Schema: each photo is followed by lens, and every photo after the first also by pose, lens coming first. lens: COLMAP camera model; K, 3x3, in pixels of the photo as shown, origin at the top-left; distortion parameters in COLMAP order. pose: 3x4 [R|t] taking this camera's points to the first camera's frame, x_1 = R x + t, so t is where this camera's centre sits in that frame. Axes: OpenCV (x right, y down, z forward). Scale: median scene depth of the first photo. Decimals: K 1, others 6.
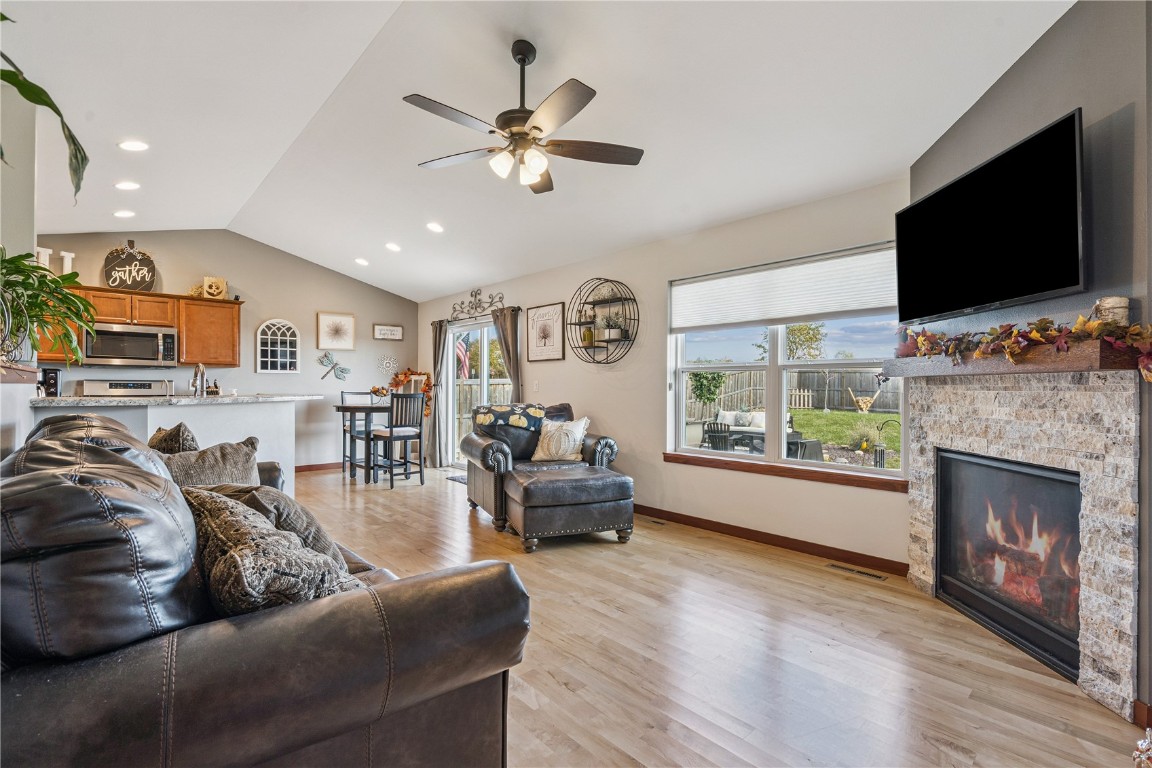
lens RADIAL K [[530.8, 0, 576.8], [0, 530.8, 388.0], [0, 0, 1]] dist [-0.000304, 0.000564]
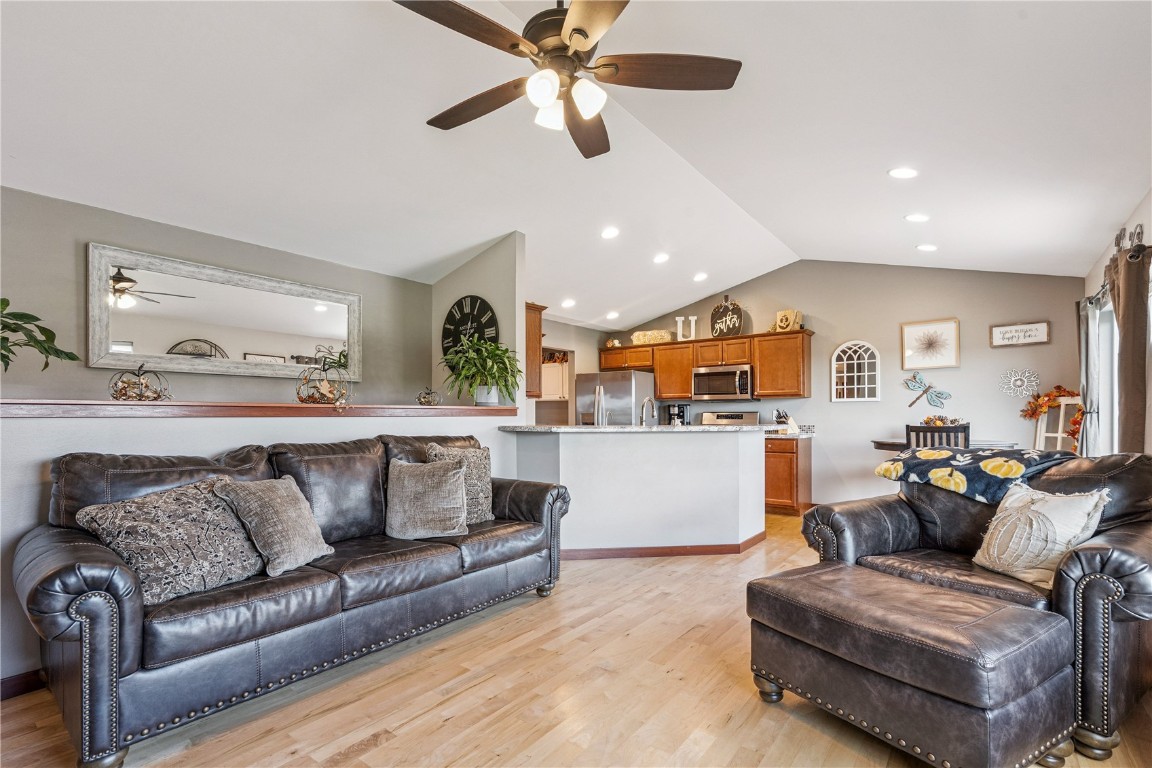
lens RADIAL K [[530.8, 0, 565.9], [0, 530.8, 416.3], [0, 0, 1]] dist [-0.000304, 0.000564]
pose [[0.169458, -0.004521, -0.985527, 0.277539], [0.002423, 0.999988, -0.004171, -0.000110], [0.985534, -0.001681, 0.169467, 0.426530]]
